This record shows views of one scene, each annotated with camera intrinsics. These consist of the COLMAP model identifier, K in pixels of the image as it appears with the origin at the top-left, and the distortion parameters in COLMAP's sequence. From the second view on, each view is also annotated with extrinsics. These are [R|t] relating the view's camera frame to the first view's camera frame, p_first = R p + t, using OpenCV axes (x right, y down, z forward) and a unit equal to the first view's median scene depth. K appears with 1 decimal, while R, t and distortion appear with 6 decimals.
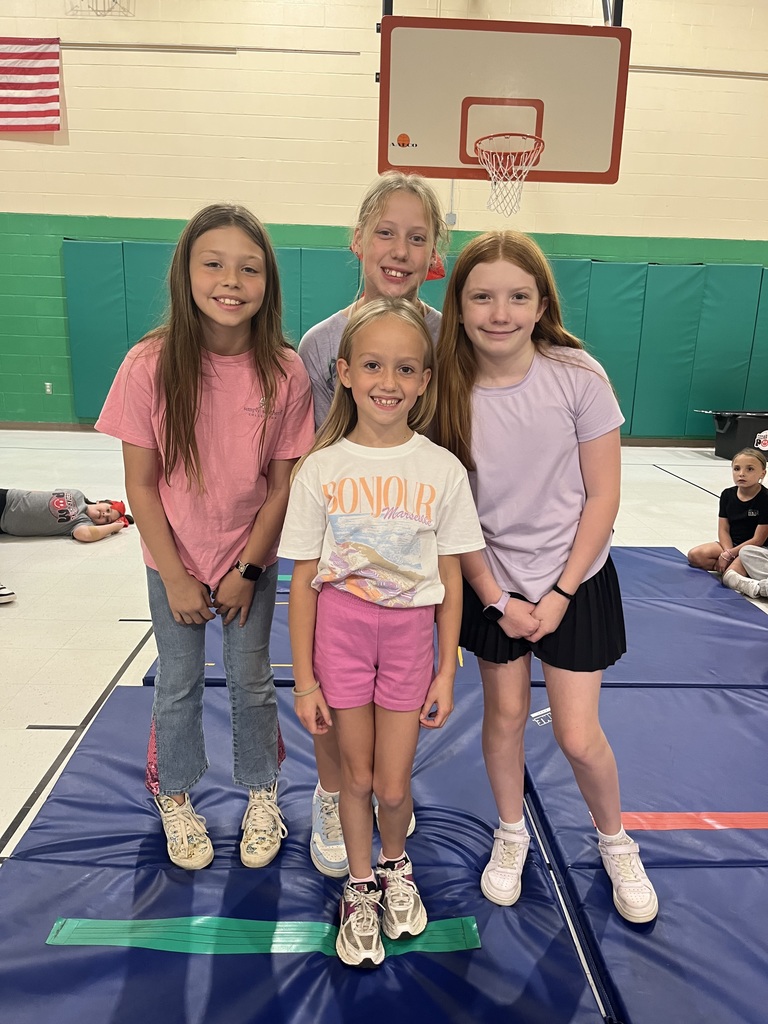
lens RADIAL K [[854.6, 0, 412.6], [0, 854.6, 515.8], [0, 0, 1]] dist [0.089434, -0.155601]
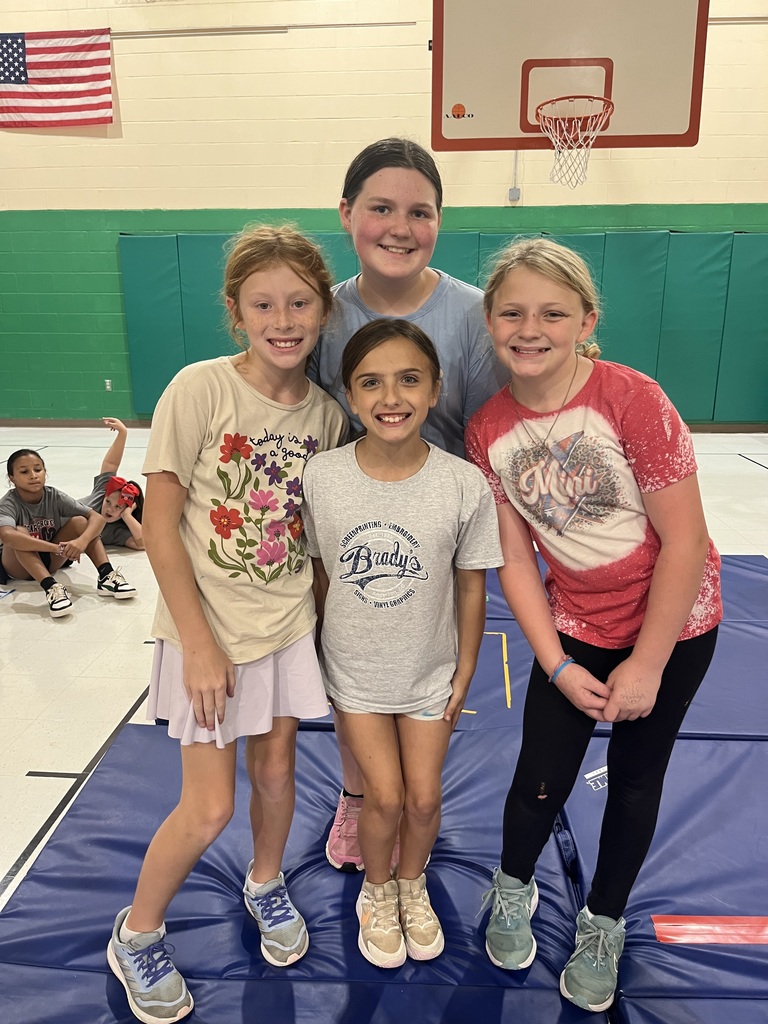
lens RADIAL K [[856.2, 0, 384.0], [0, 856.2, 512.0], [0, 0, 1]] dist [0.117113, -0.207319]
pose [[0.993220, -0.005380, -0.116123, 0.014611], [0.007041, 0.999879, 0.013899, -0.016822], [0.116034, -0.014622, 0.993138, 0.053435]]
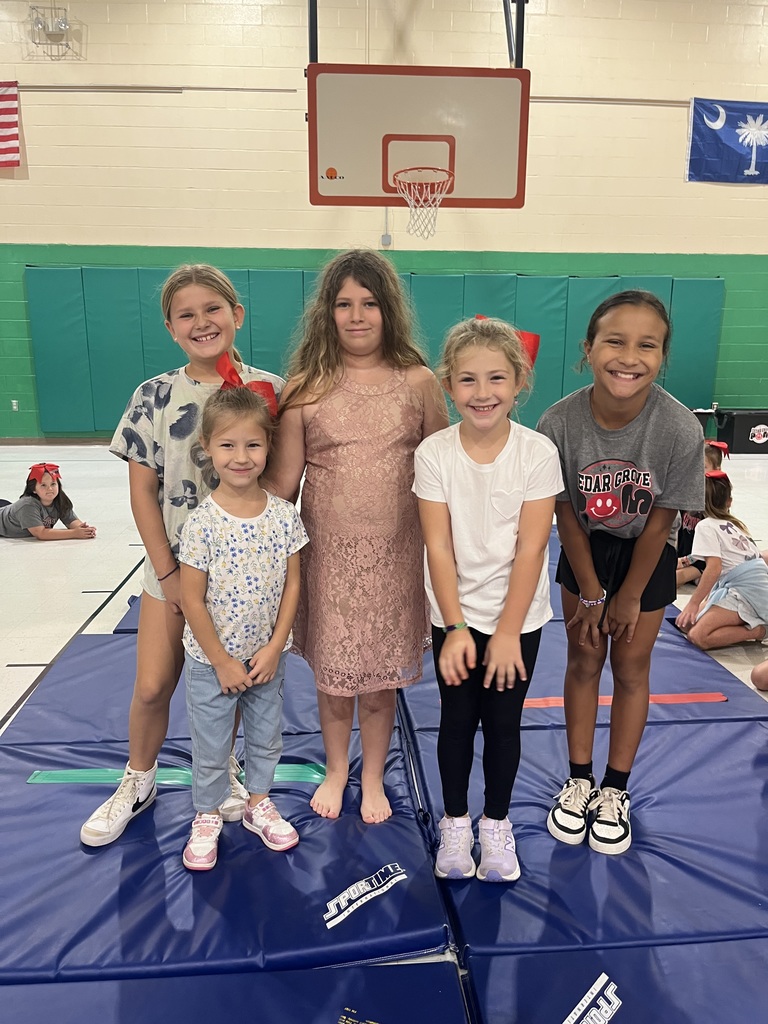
lens RADIAL K [[854.6, 0, 412.6], [0, 854.6, 515.8], [0, 0, 1]] dist [0.089434, -0.155601]
pose [[0.999018, -0.031900, 0.030742, 0.041611], [0.032353, 0.999373, -0.014367, 0.025921], [-0.030265, 0.015347, 0.999424, -0.103965]]
